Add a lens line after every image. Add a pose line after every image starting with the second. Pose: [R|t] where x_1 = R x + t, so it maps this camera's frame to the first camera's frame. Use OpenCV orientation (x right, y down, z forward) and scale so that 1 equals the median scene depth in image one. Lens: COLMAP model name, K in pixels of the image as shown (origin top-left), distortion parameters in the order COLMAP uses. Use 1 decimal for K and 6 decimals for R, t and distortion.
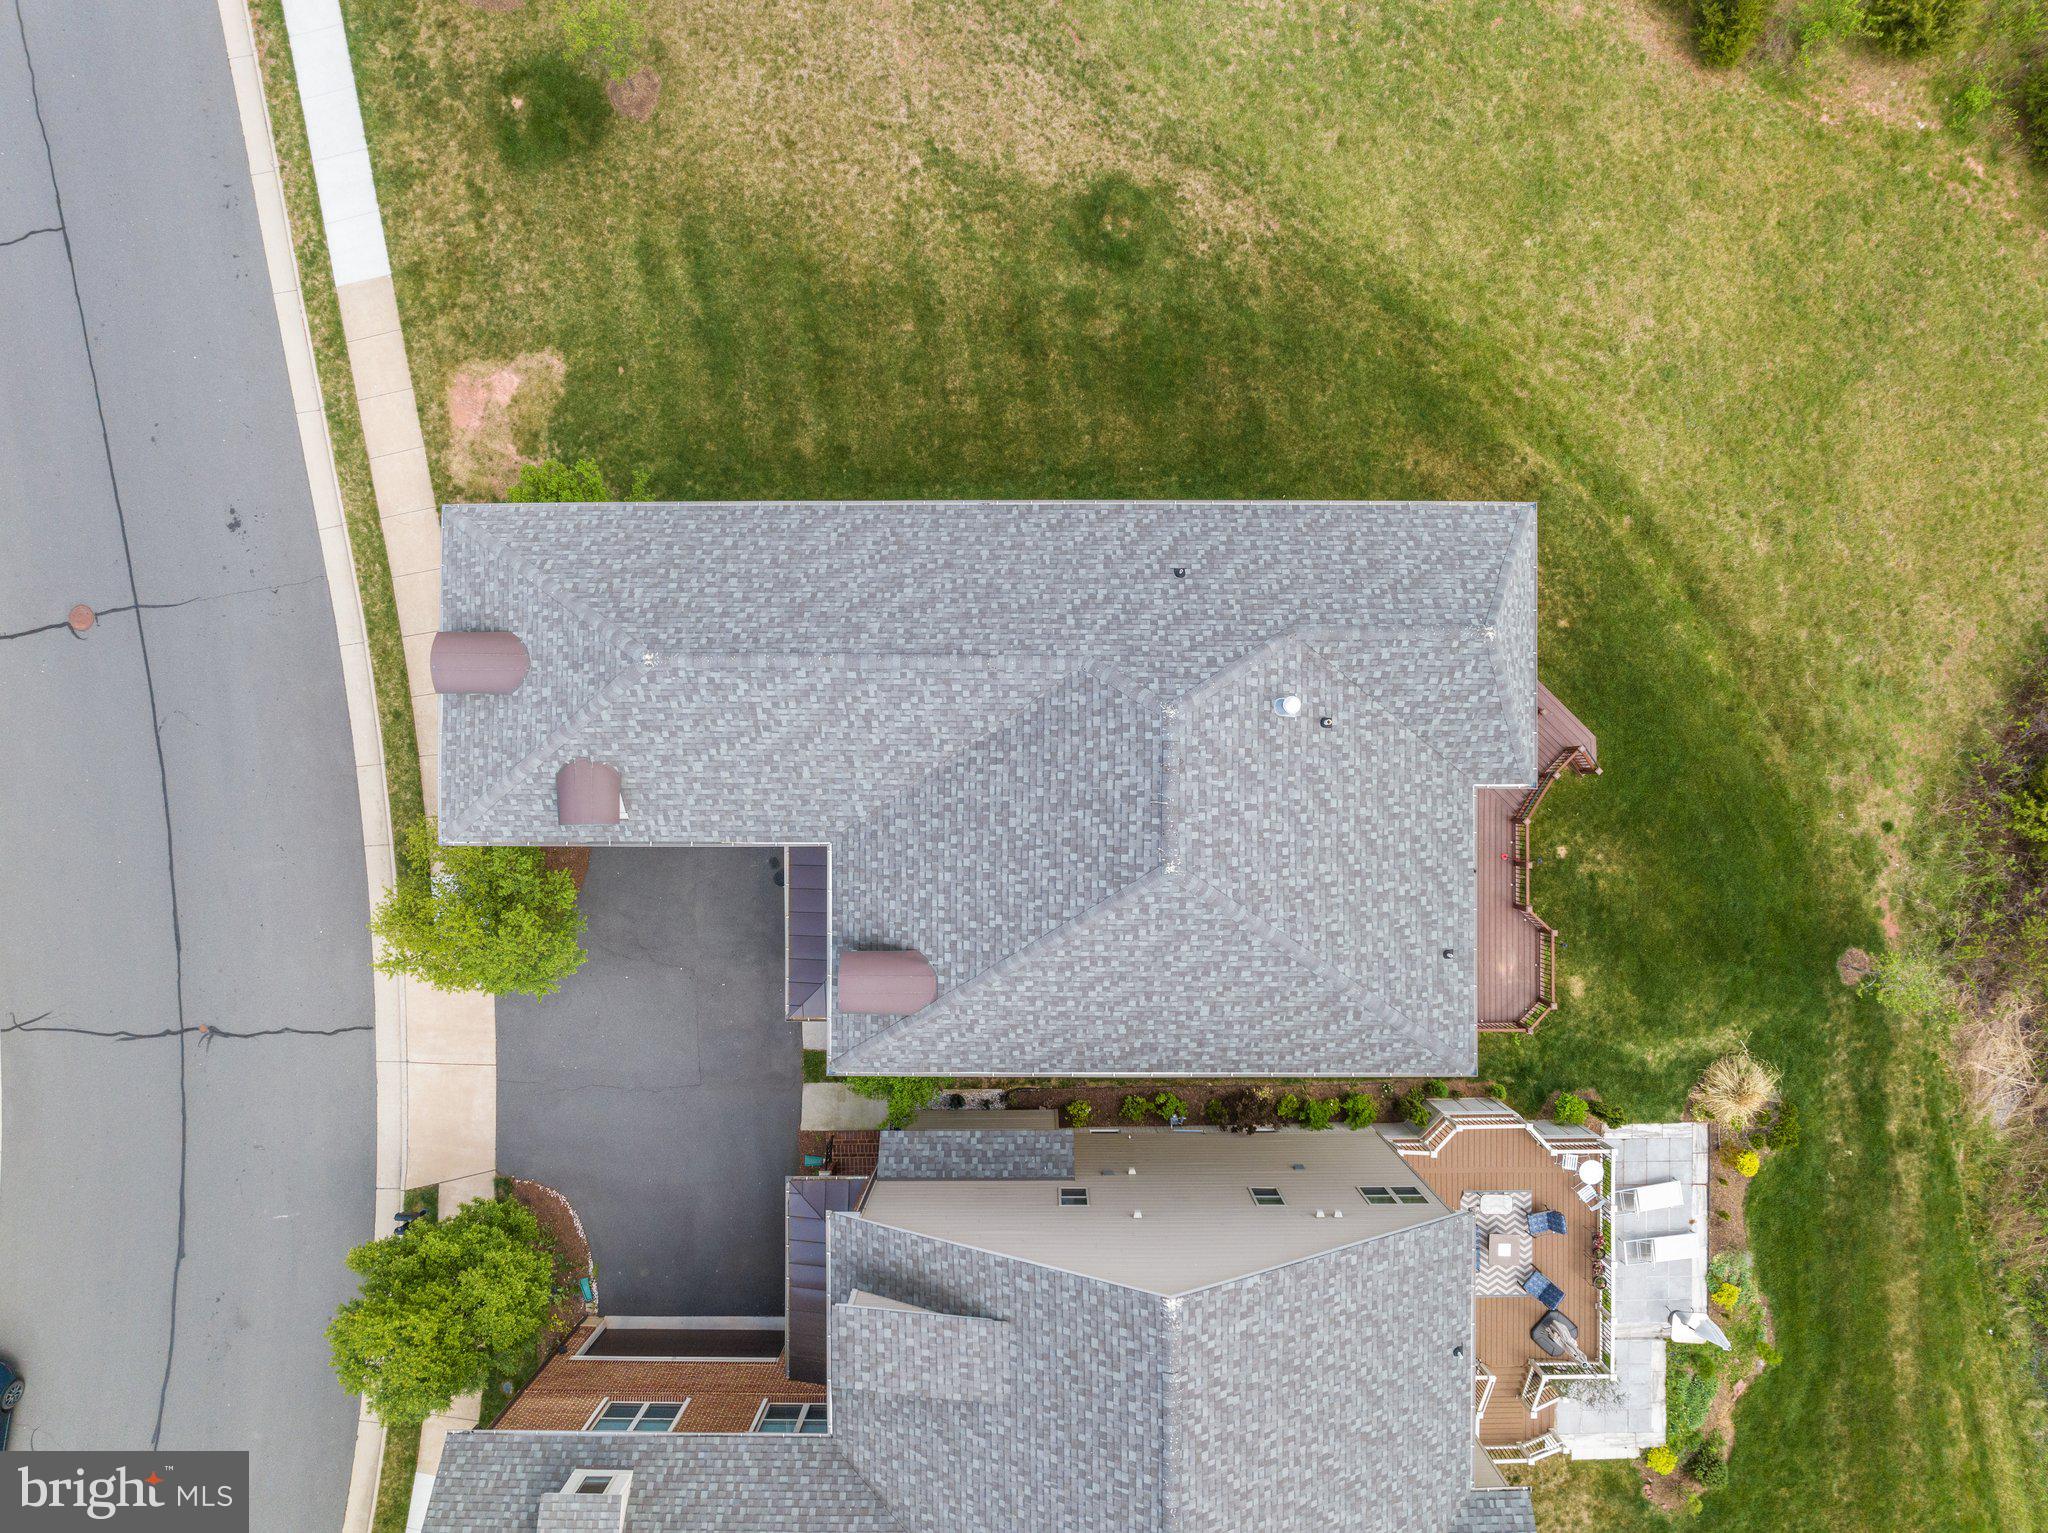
lens RADIAL K [[1463.4, 0, 1025.4], [0, 1463.4, 775.6], [0, 0, 1]] dist [-0.042137, 0.006899]
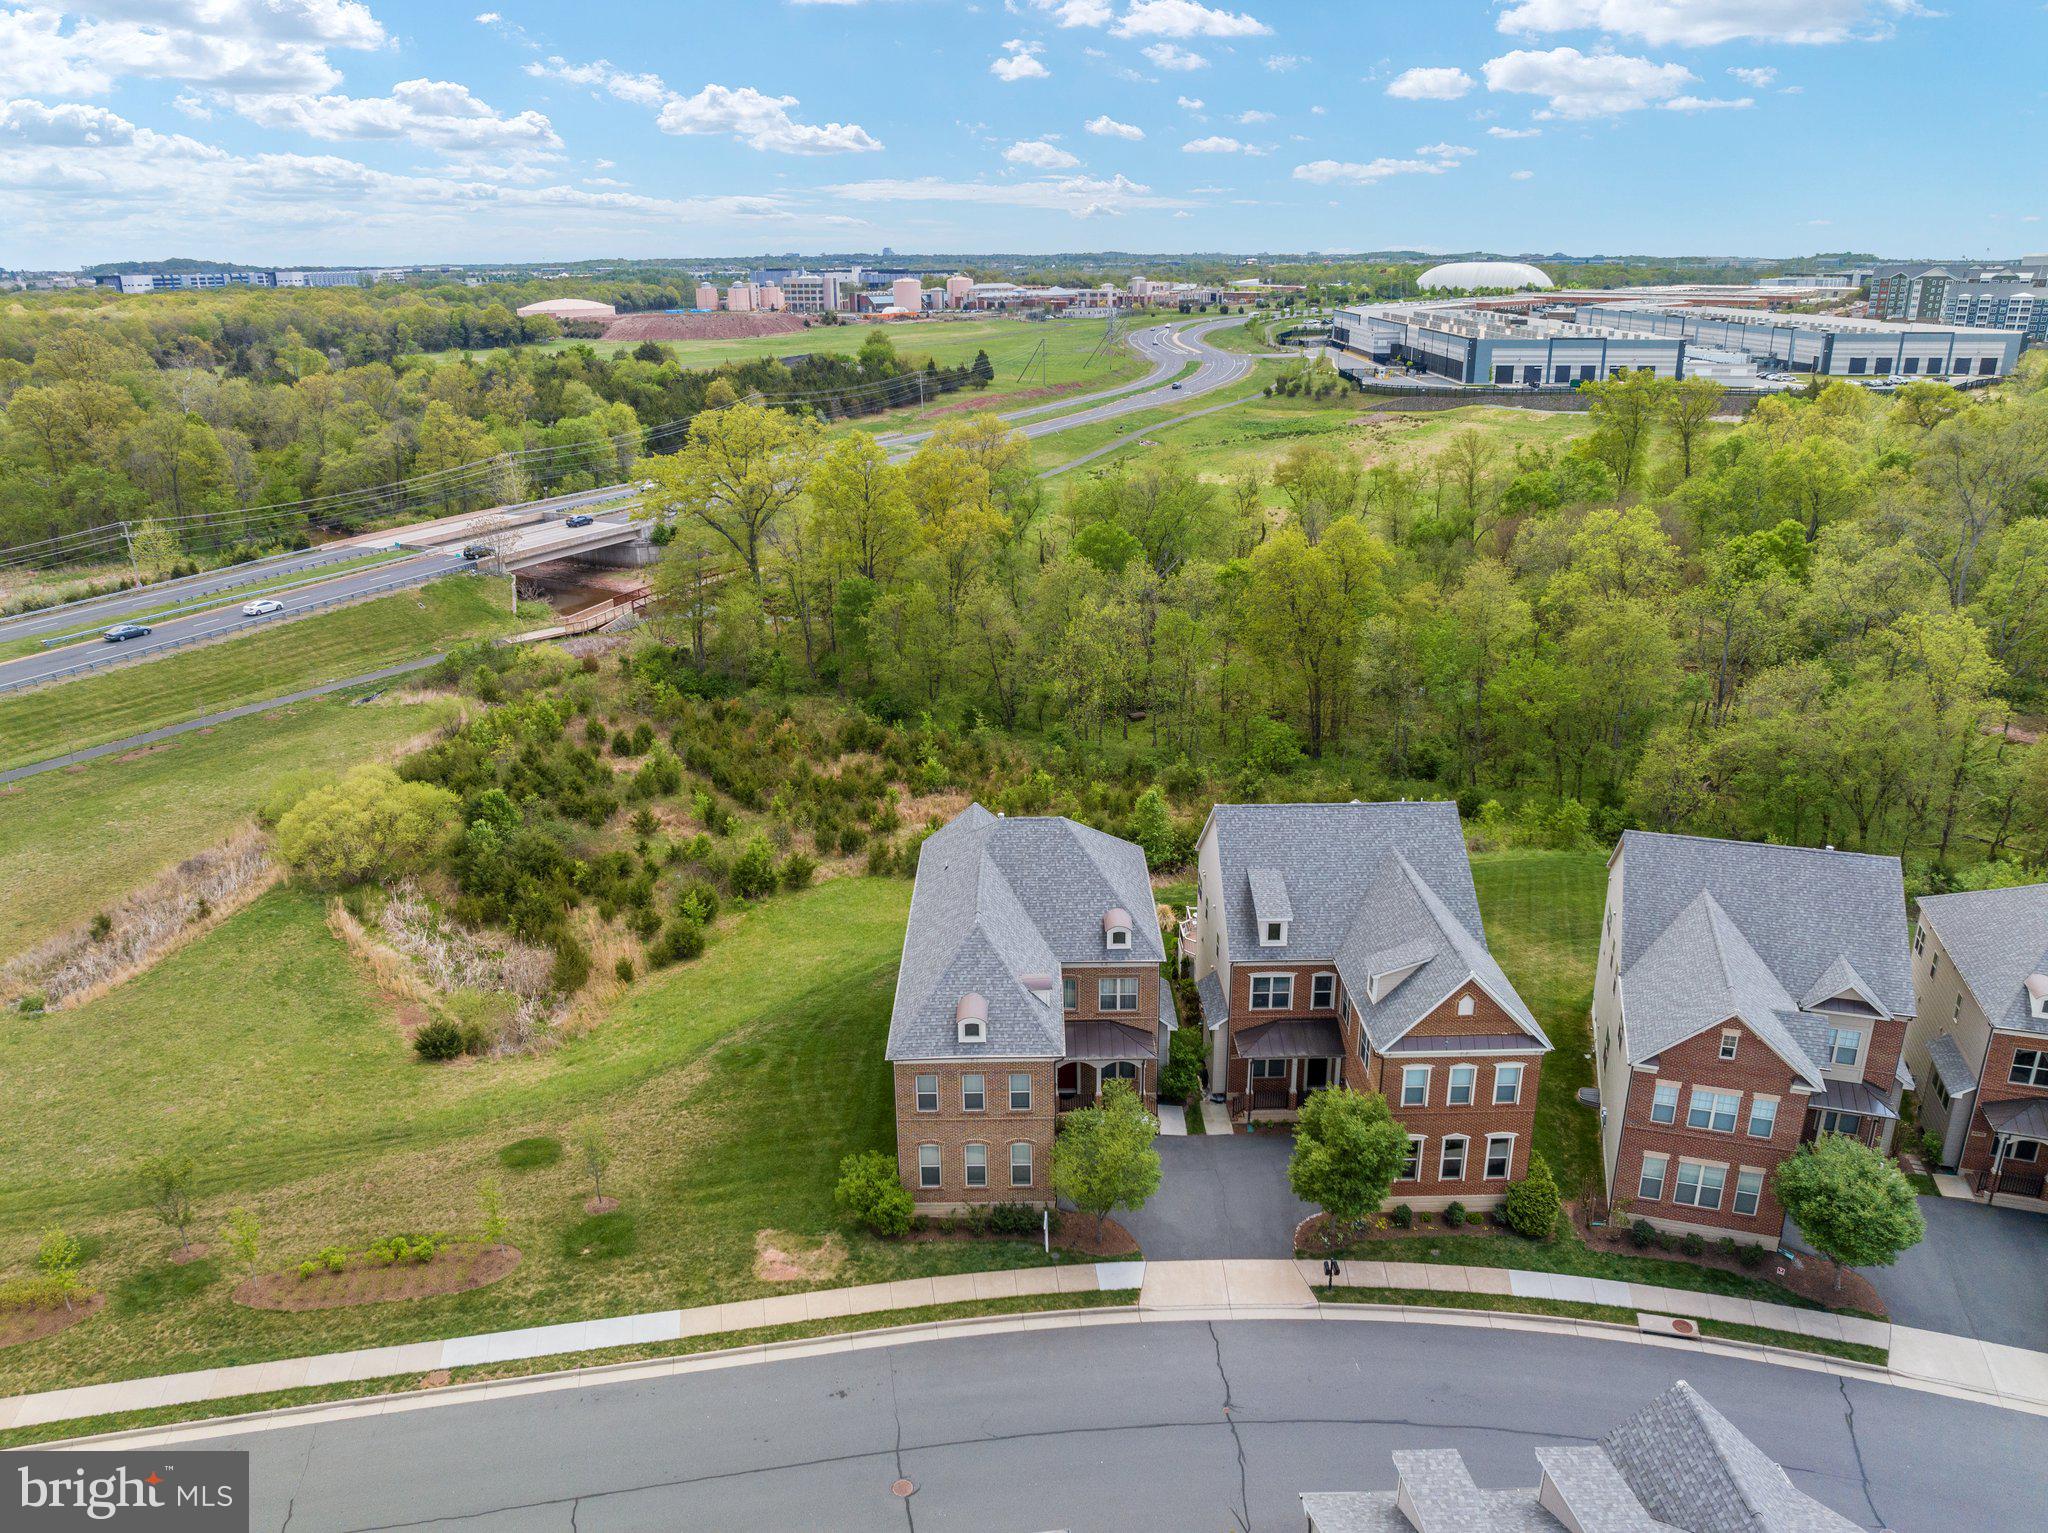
lens RADIAL K [[1463.4, 0, 1024.6], [0, 1463.4, 772.4], [0, 0, 1]] dist [-0.042137, 0.006899]
pose [[-0.001022, -0.321507, 0.946907, -1.623773], [0.999999, -0.000662, 0.000854, -0.007499], [0.000352, 0.946907, 0.321508, 0.034649]]
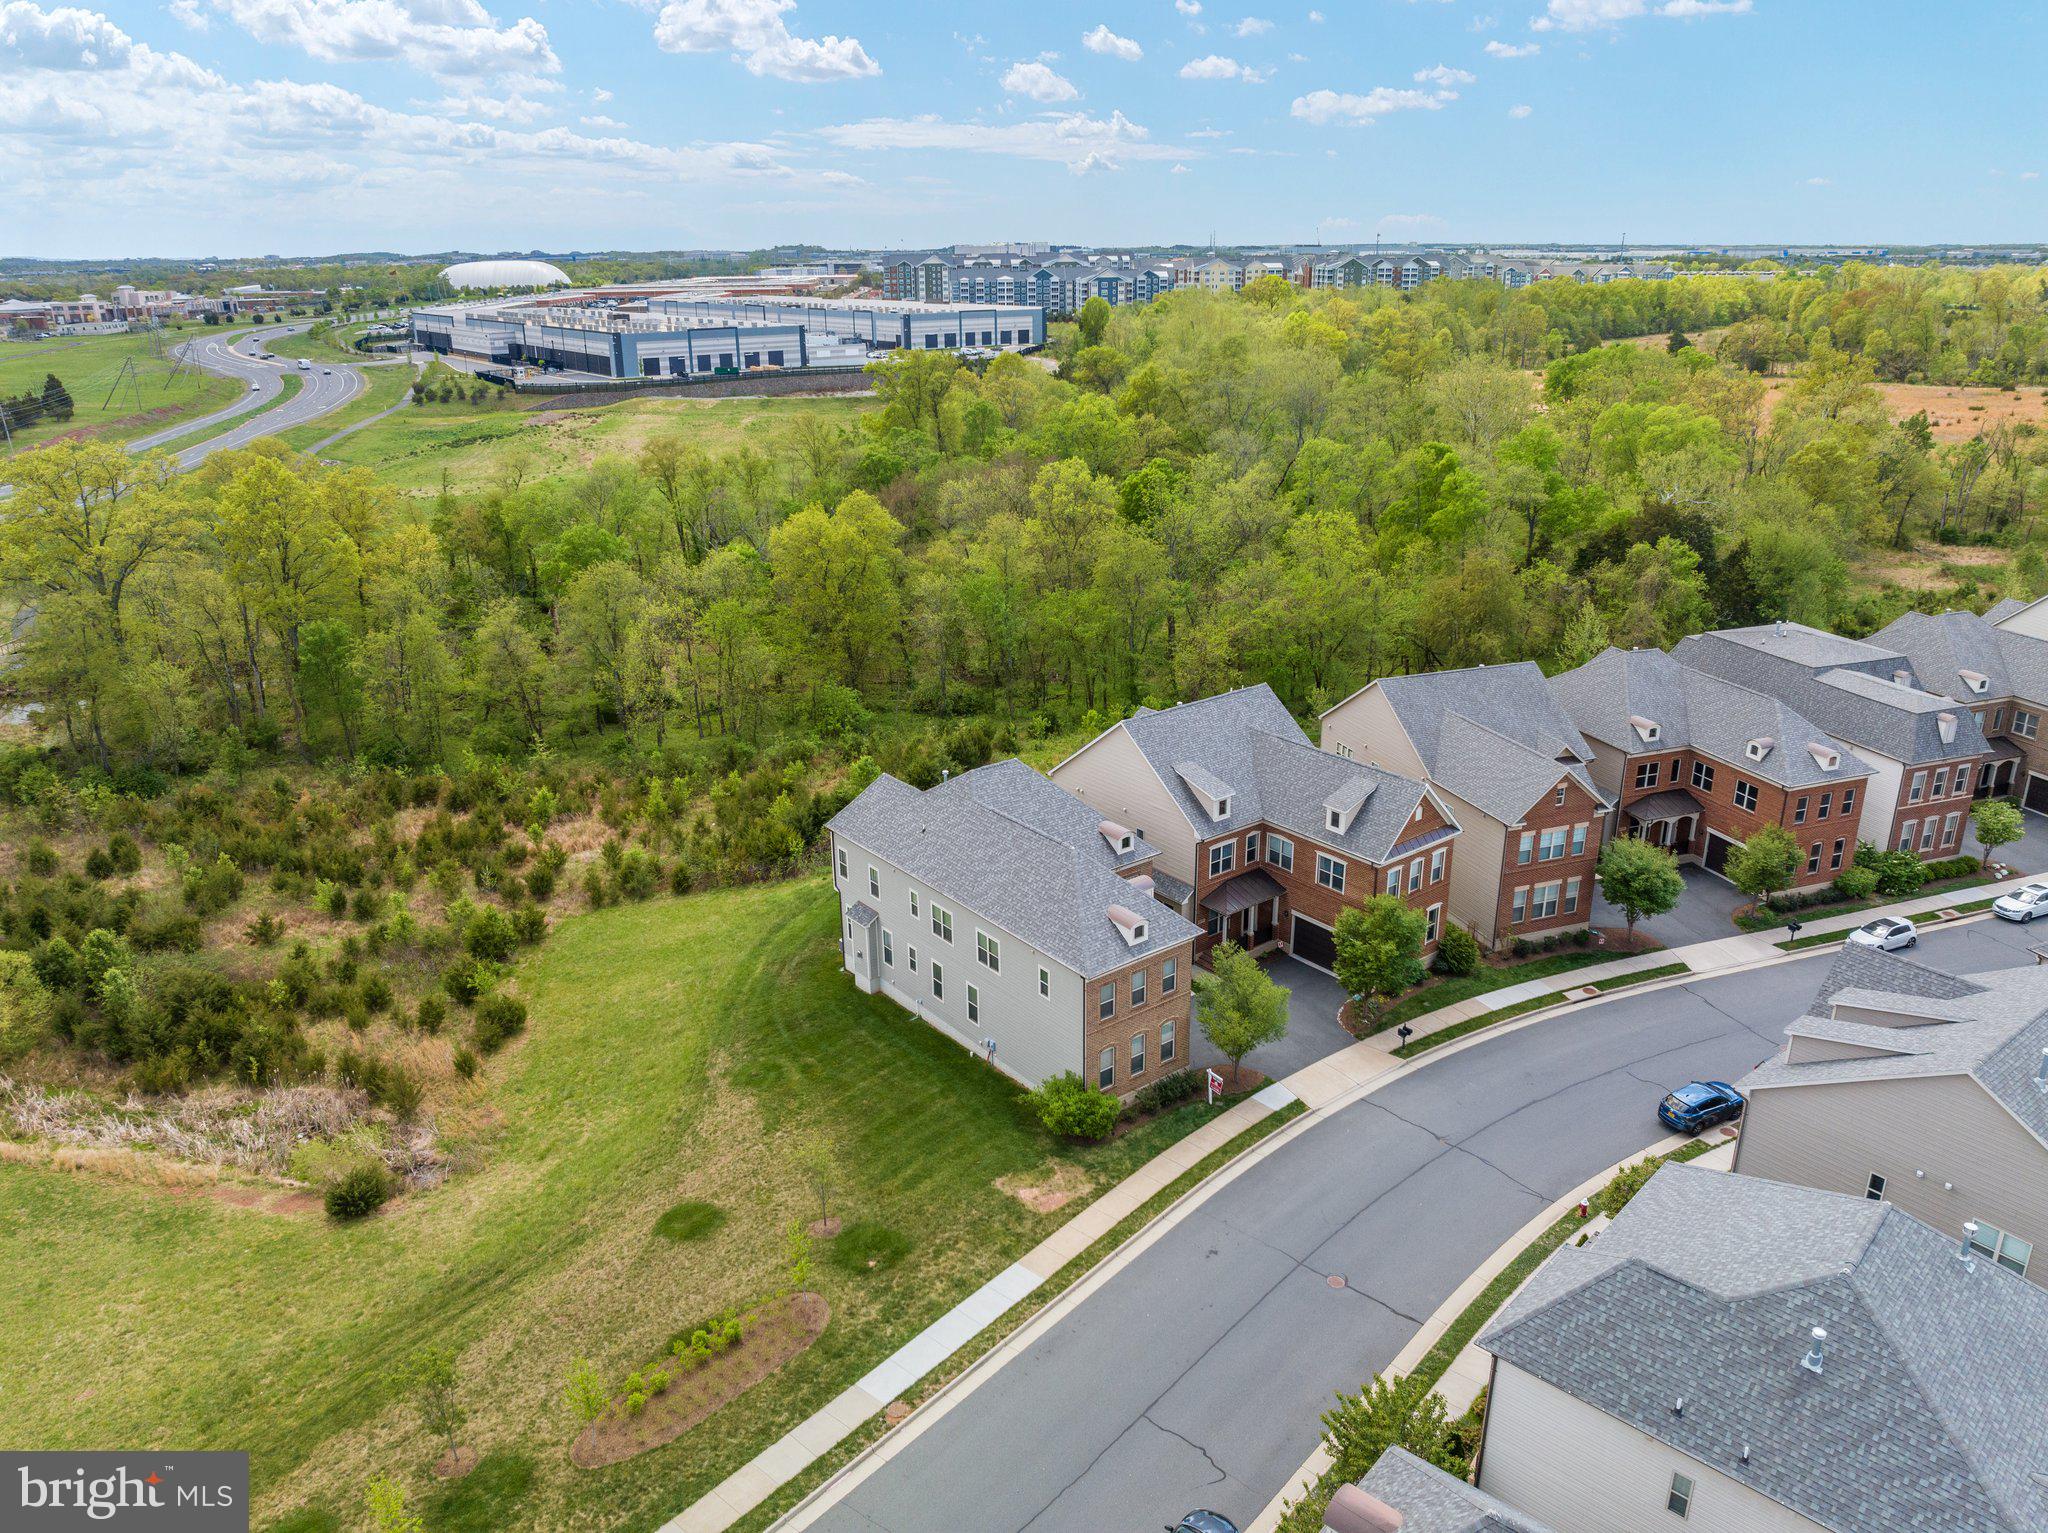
lens RADIAL K [[1463.4, 0, 1034.5], [0, 1463.4, 769.7], [0, 0, 1]] dist [-0.042137, 0.006899]
pose [[-0.612879, -0.250455, 0.749434, -1.437239], [0.790113, -0.206287, 0.577206, -1.085646], [0.010035, 0.945895, 0.324317, 0.039391]]
